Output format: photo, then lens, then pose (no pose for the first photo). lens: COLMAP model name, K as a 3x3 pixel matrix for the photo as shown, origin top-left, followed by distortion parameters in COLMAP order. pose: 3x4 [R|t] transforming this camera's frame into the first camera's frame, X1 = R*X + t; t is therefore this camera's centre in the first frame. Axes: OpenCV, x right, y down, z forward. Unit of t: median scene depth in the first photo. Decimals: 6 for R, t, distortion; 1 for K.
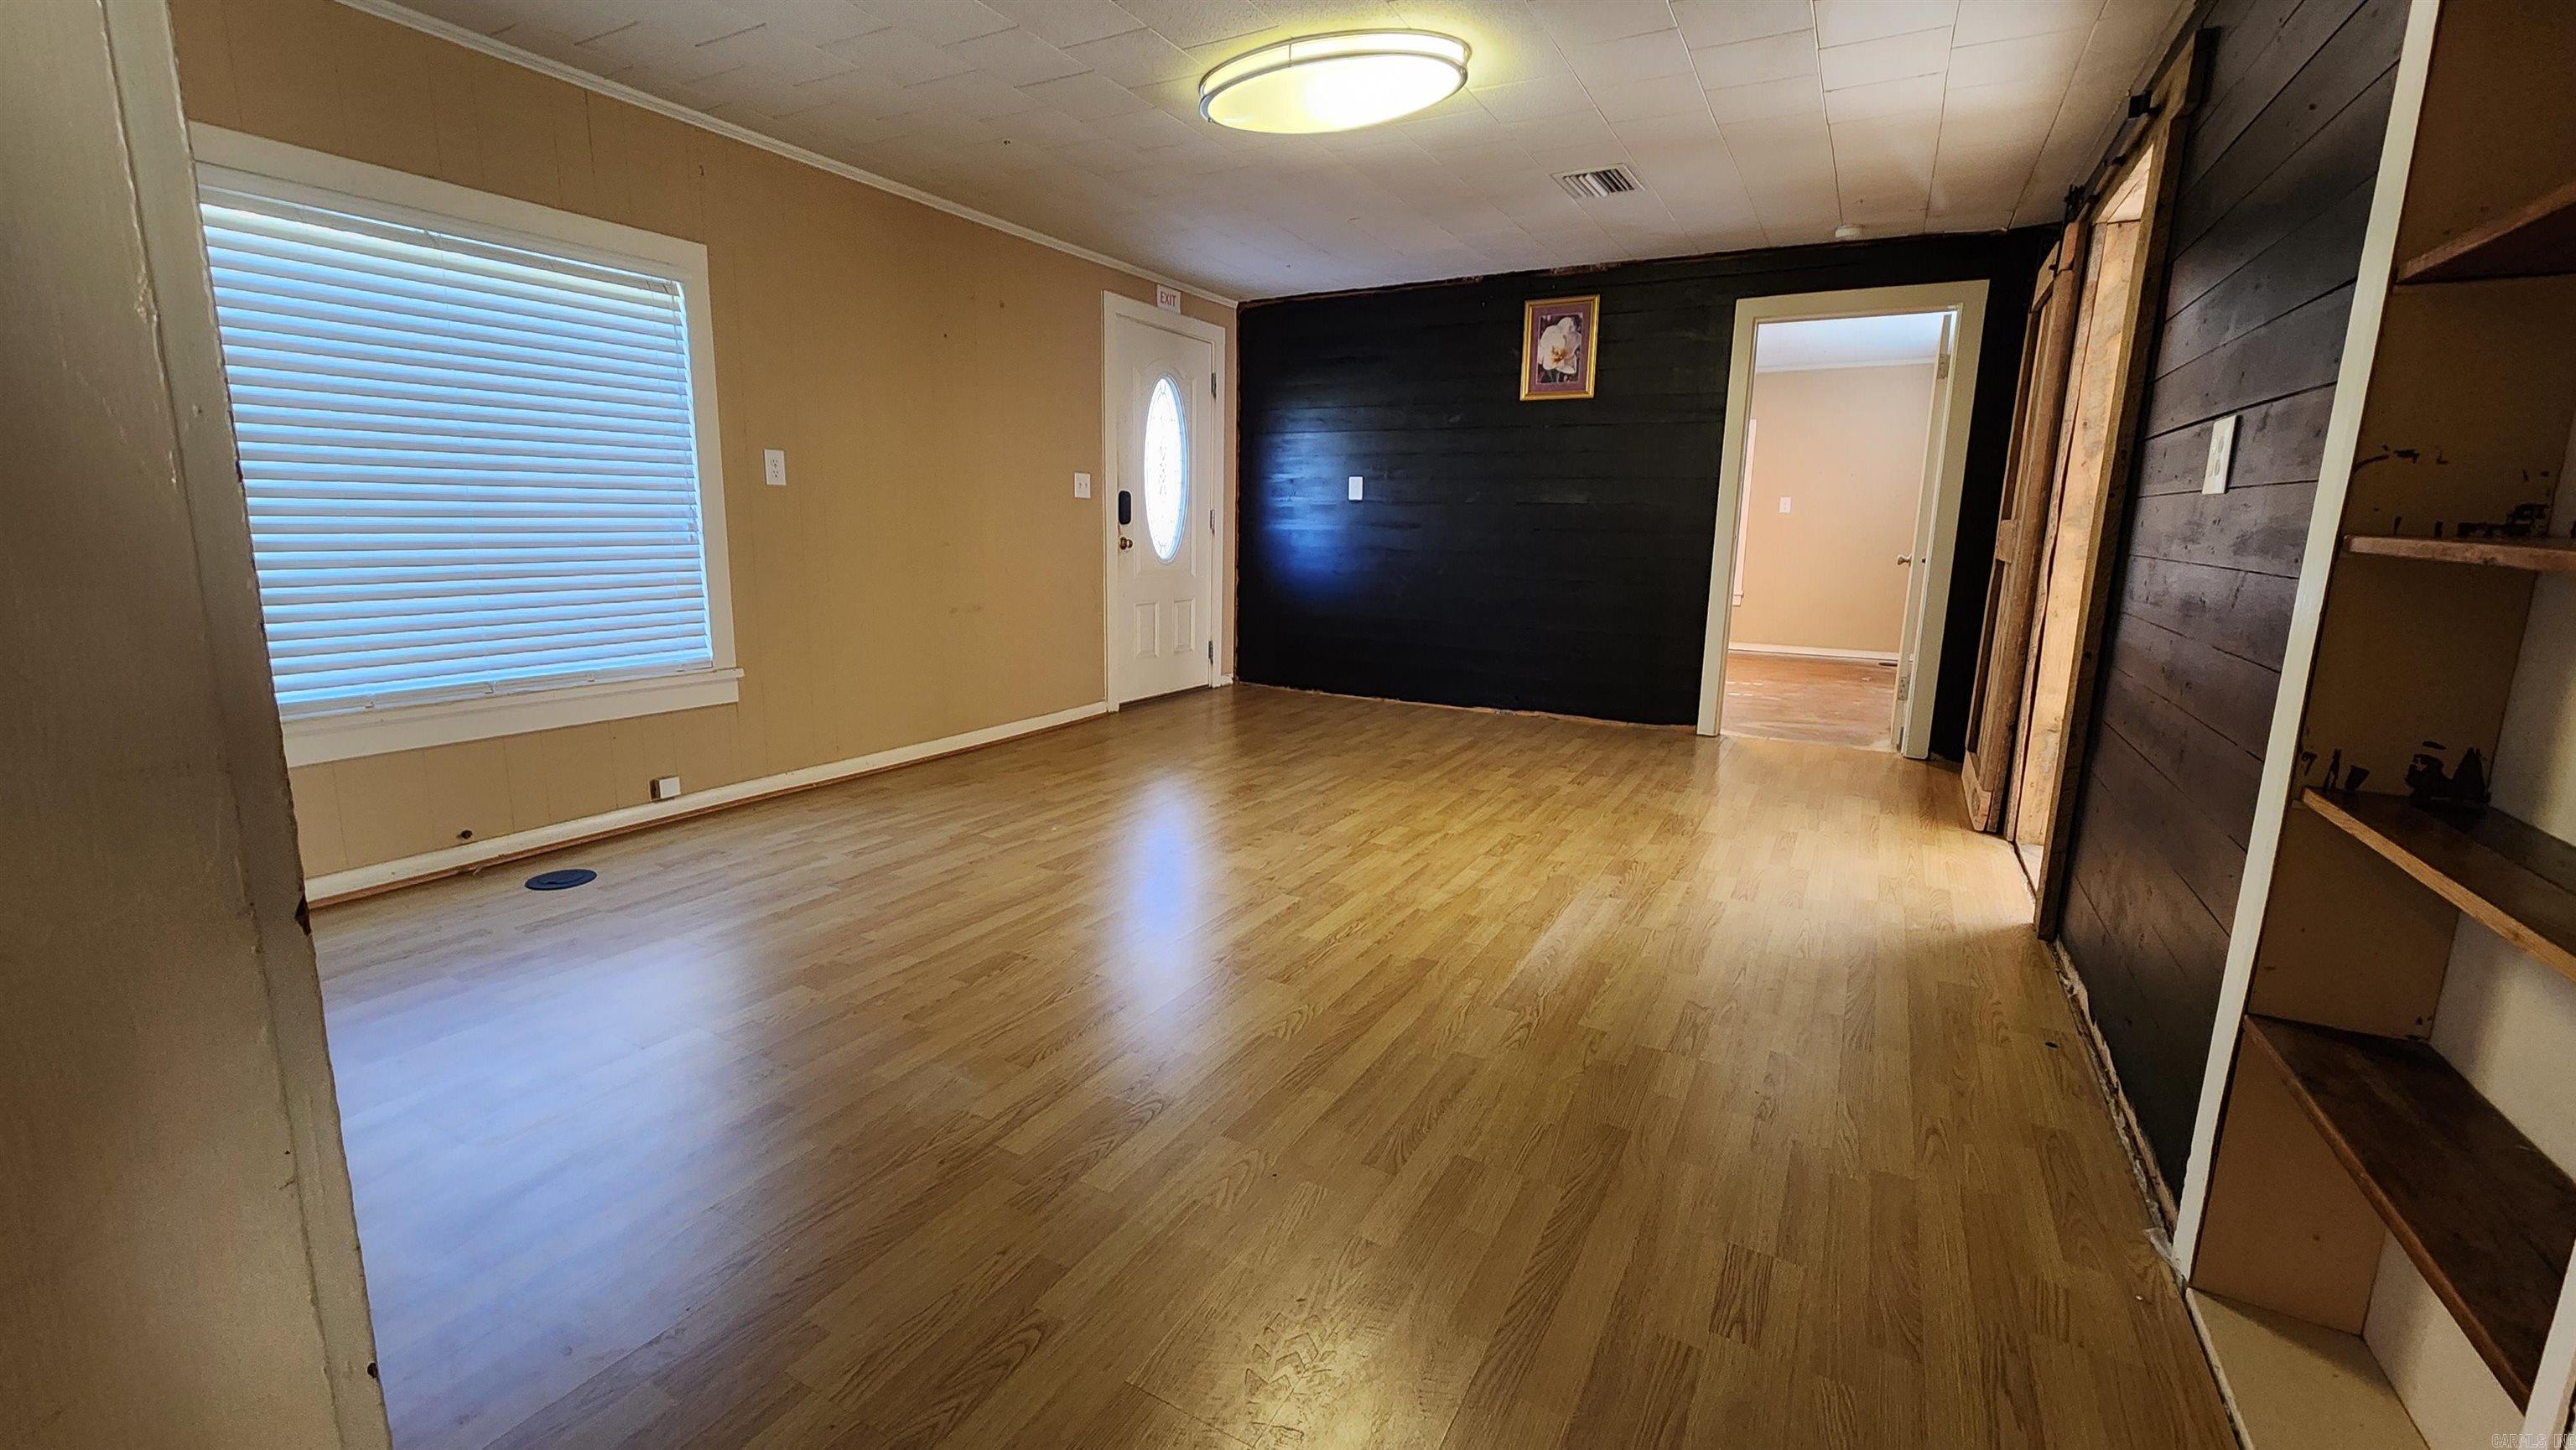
lens RADIAL K [[1060.3, 0, 1282.2], [0, 1060.3, 715.1], [0, 0, 1]] dist [0.001500, 0.000570]
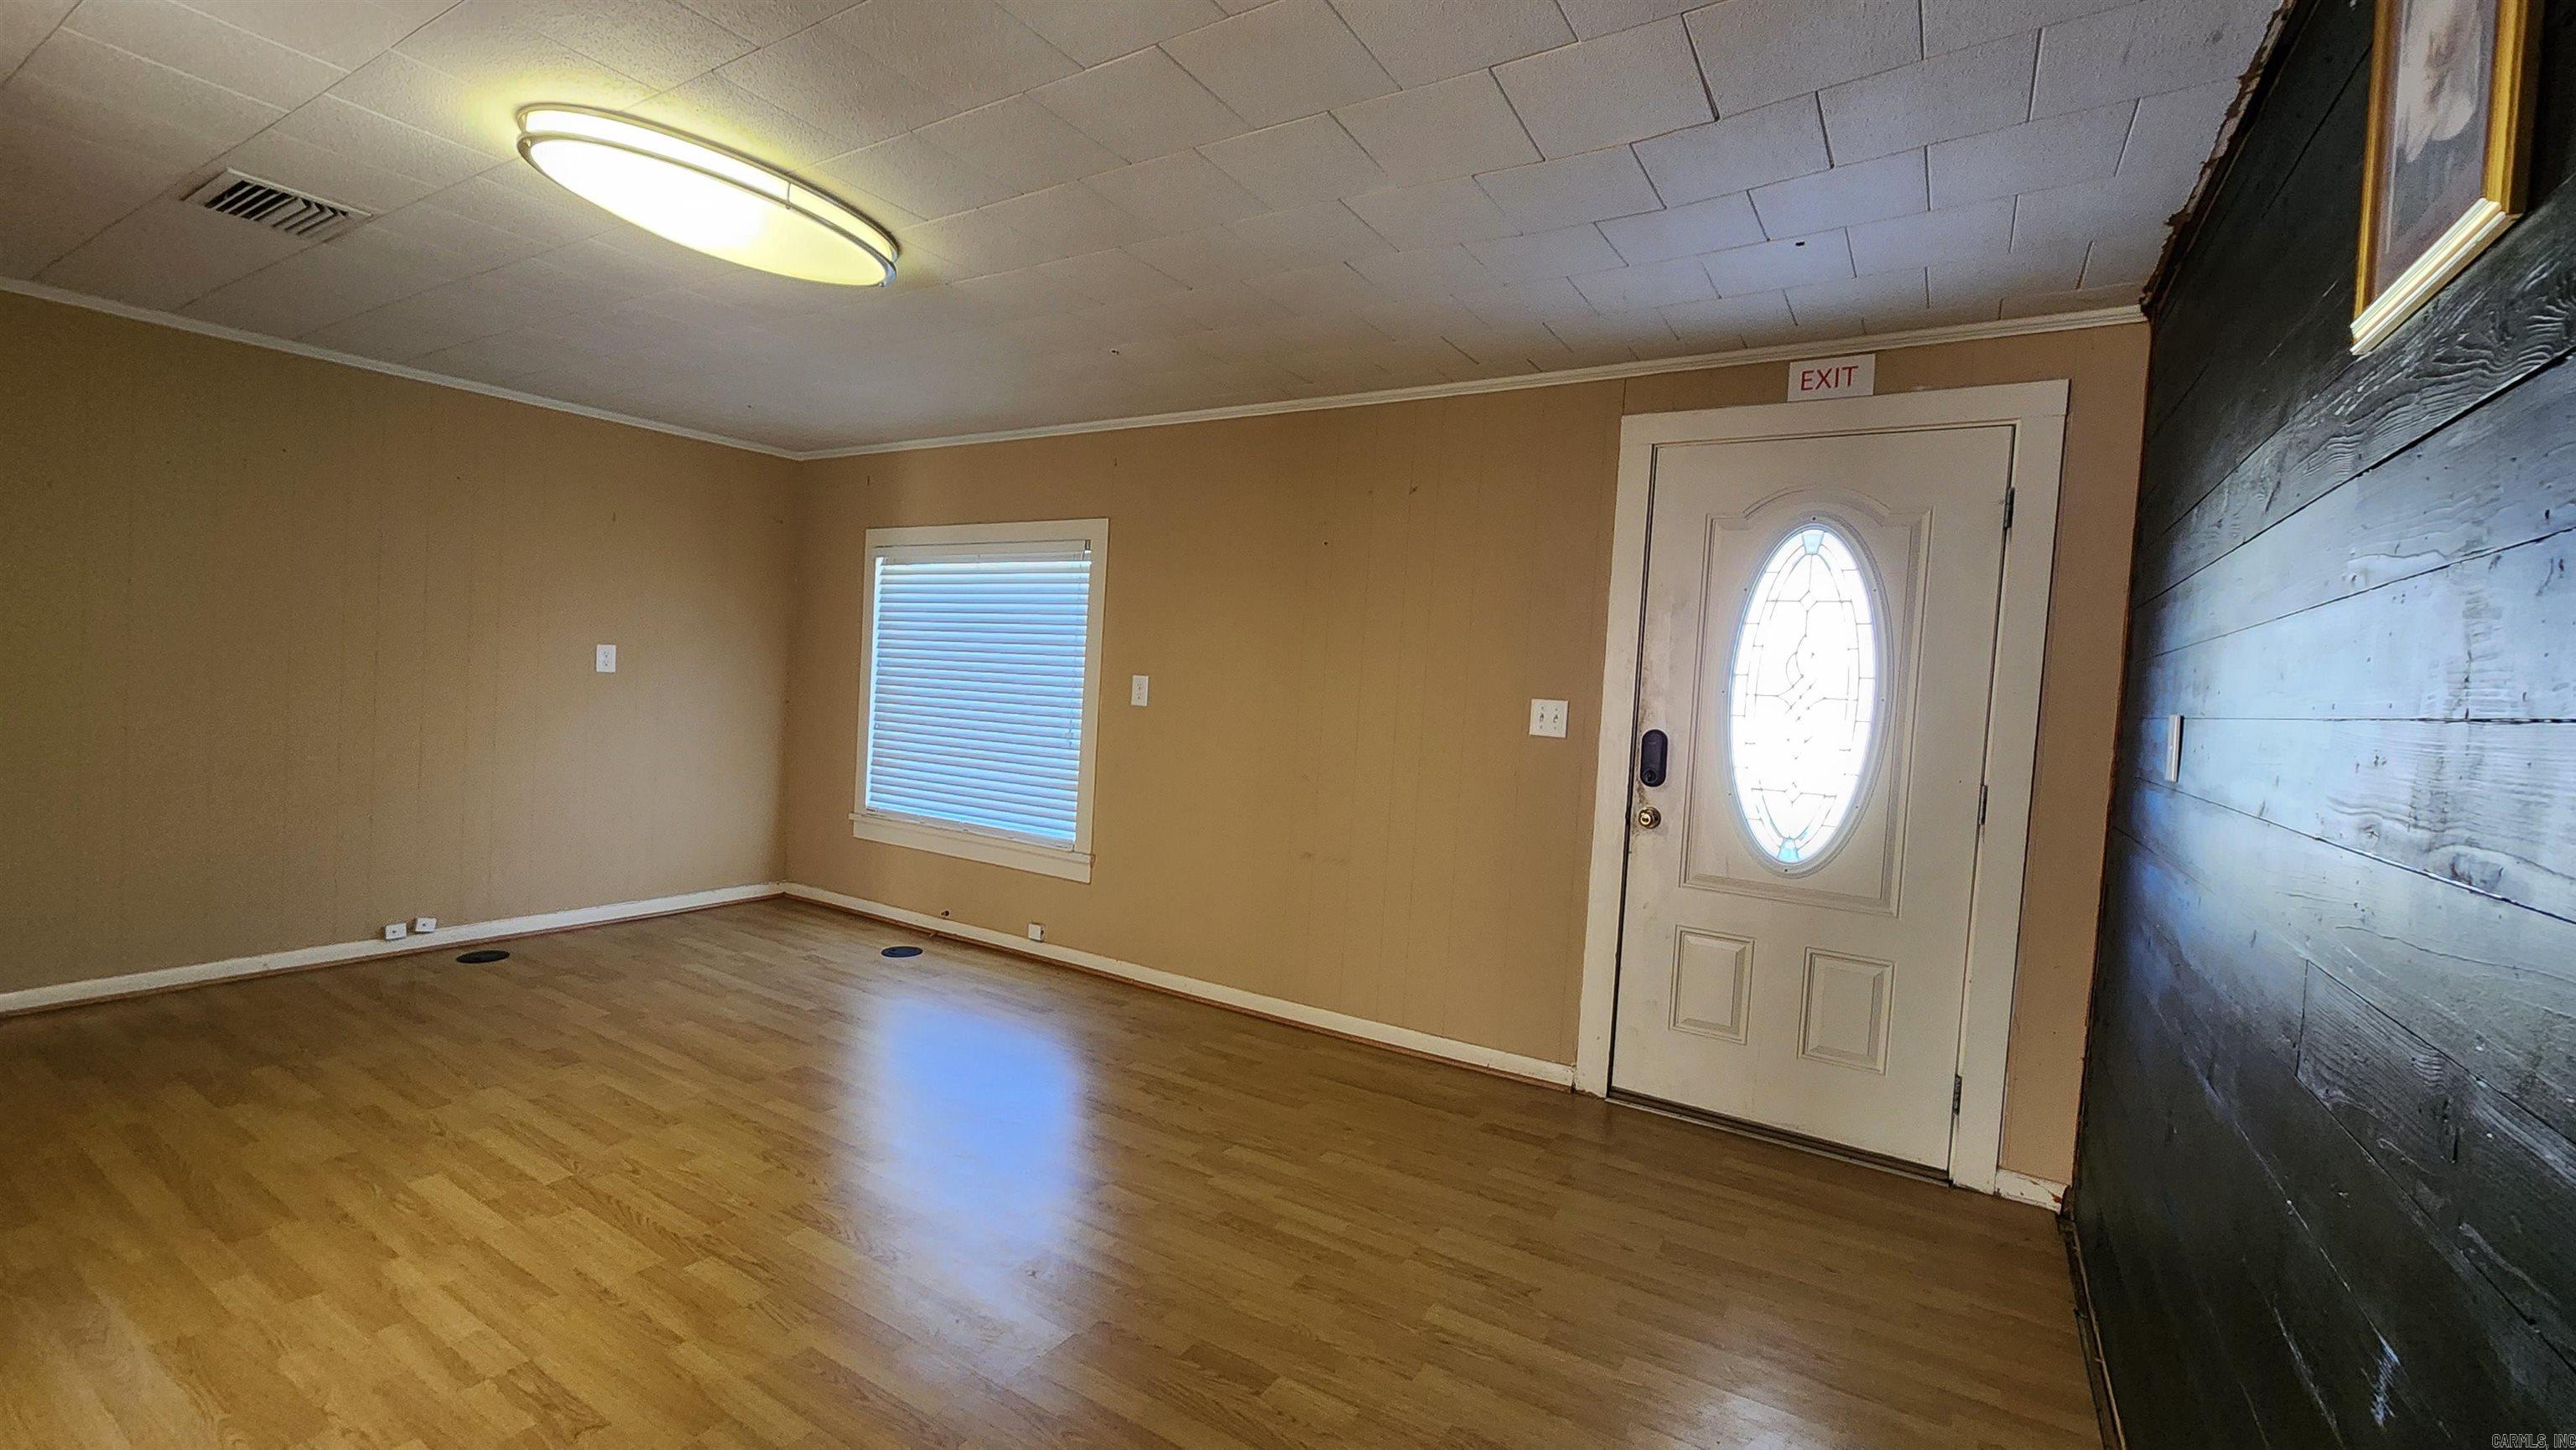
lens RADIAL K [[1060.3, 0, 1282.2], [0, 1060.3, 715.1], [0, 0, 1]] dist [0.001500, 0.000570]
pose [[-0.046028, 0.011722, -0.998871, 0.696890], [-0.233462, 0.972113, 0.022166, -0.288144], [0.971276, 0.234219, -0.042008, 1.286798]]
